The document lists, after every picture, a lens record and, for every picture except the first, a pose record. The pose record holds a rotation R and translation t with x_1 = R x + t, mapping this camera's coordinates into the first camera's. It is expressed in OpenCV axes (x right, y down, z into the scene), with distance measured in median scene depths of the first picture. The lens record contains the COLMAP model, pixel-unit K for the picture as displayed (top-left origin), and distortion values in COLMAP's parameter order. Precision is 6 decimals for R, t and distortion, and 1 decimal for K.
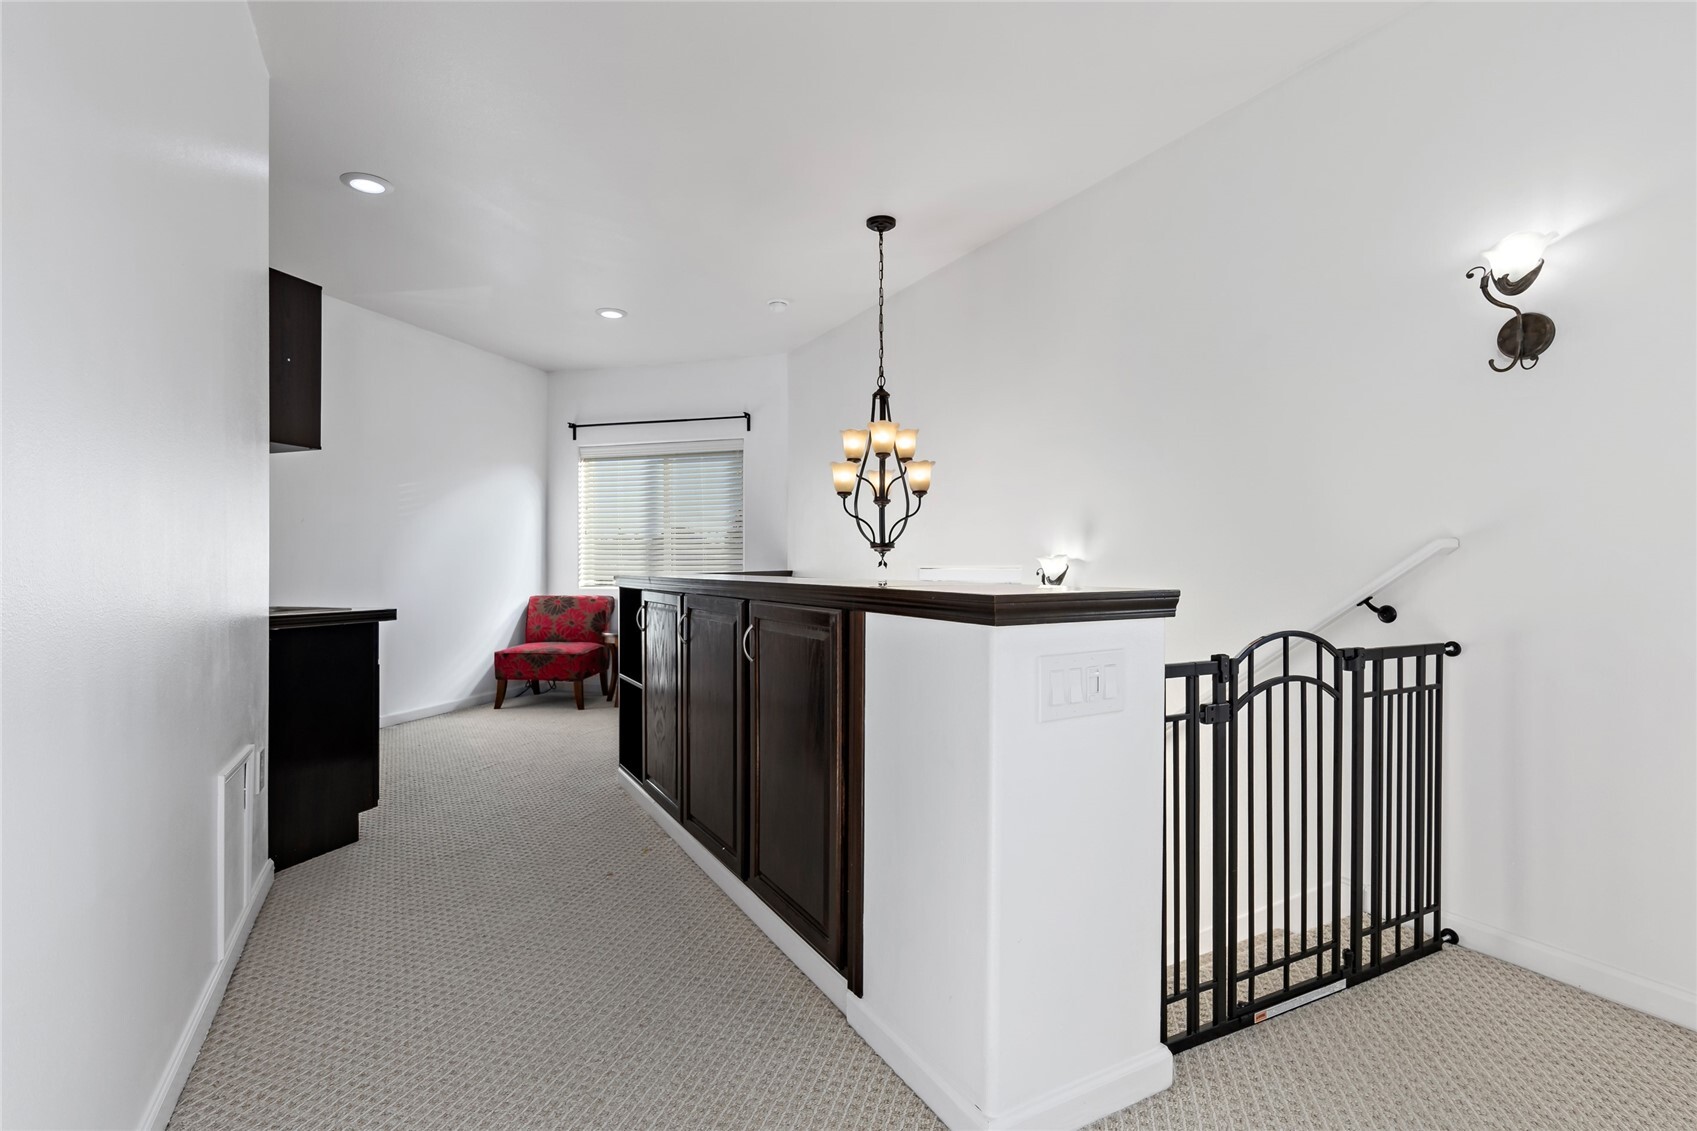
lens RADIAL K [[839.8, 0, 848.5], [0, 839.8, 565.5], [0, 0, 1]] dist [-0.004161, -0.000234]
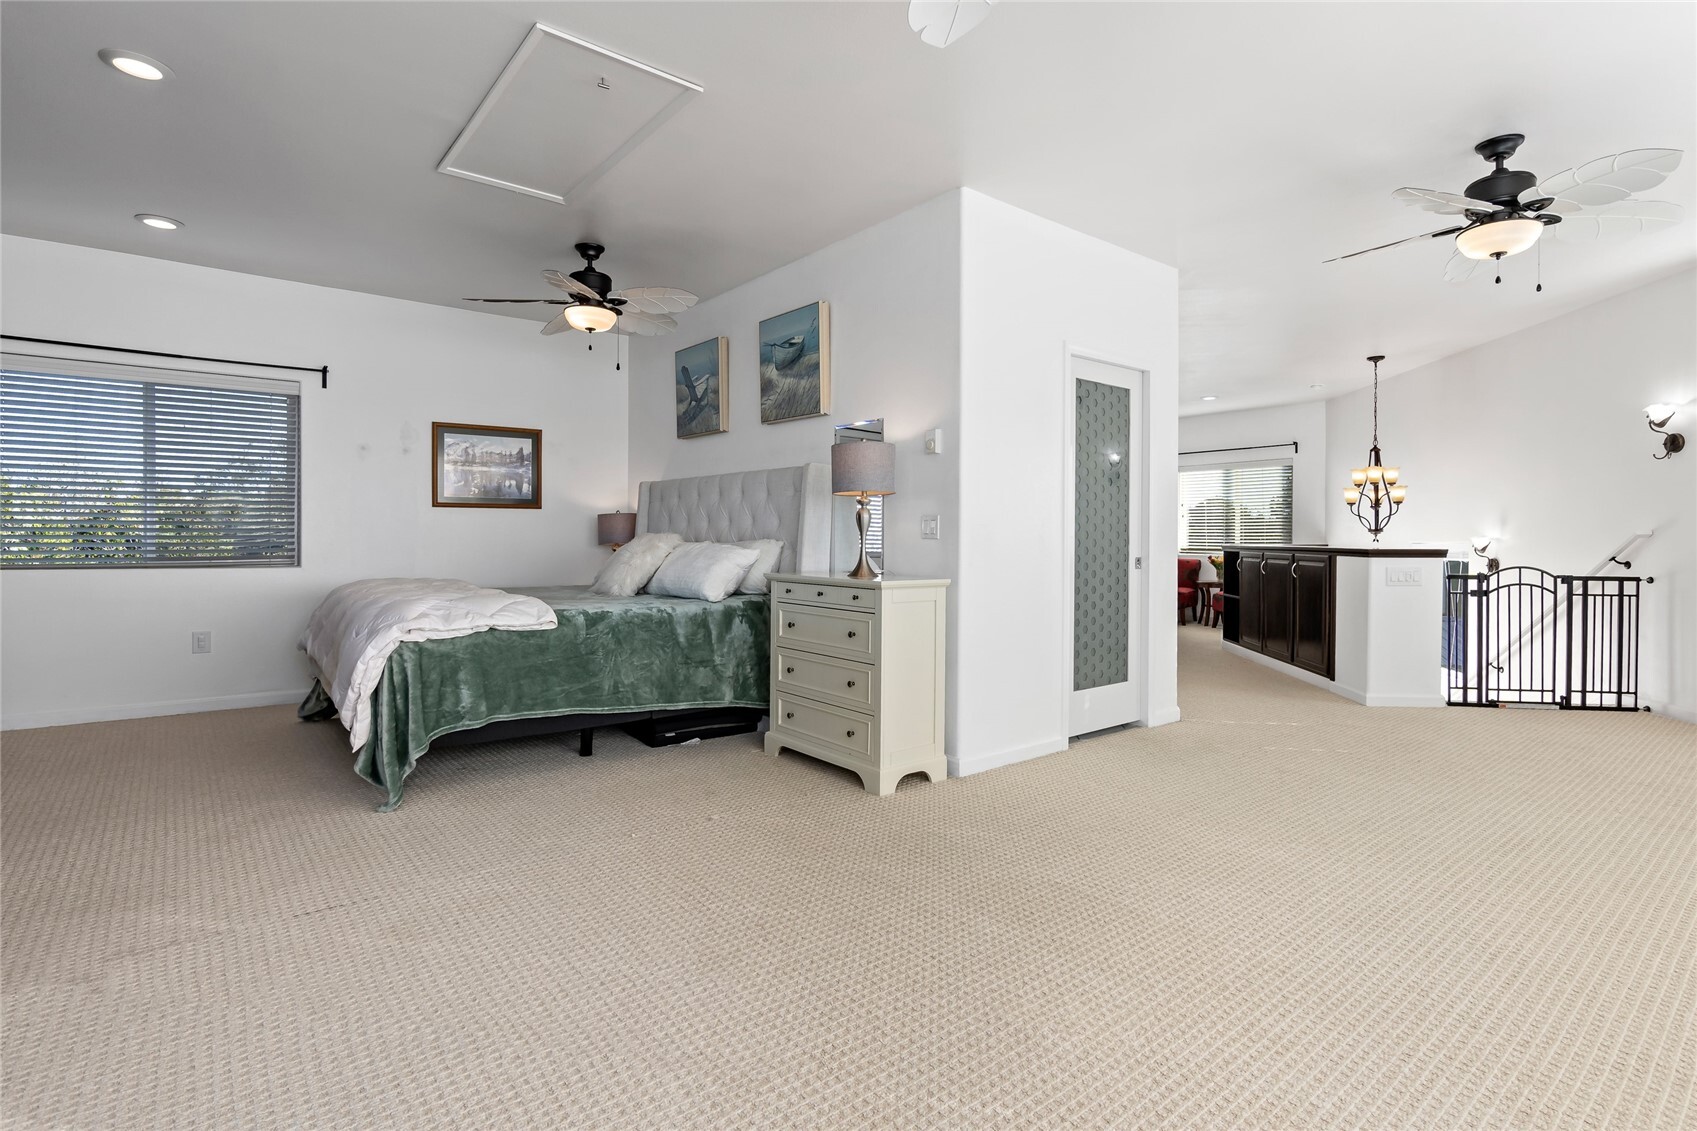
lens RADIAL K [[819.4, 0, 850.7], [0, 819.4, 544.0], [0, 0, 1]] dist [-0.003307, -0.000311]
pose [[0.814602, 0.006638, -0.579983, 0.252470], [-0.003824, 0.999974, 0.006073, -0.000743], [0.580008, -0.002729, 0.814606, -2.025242]]
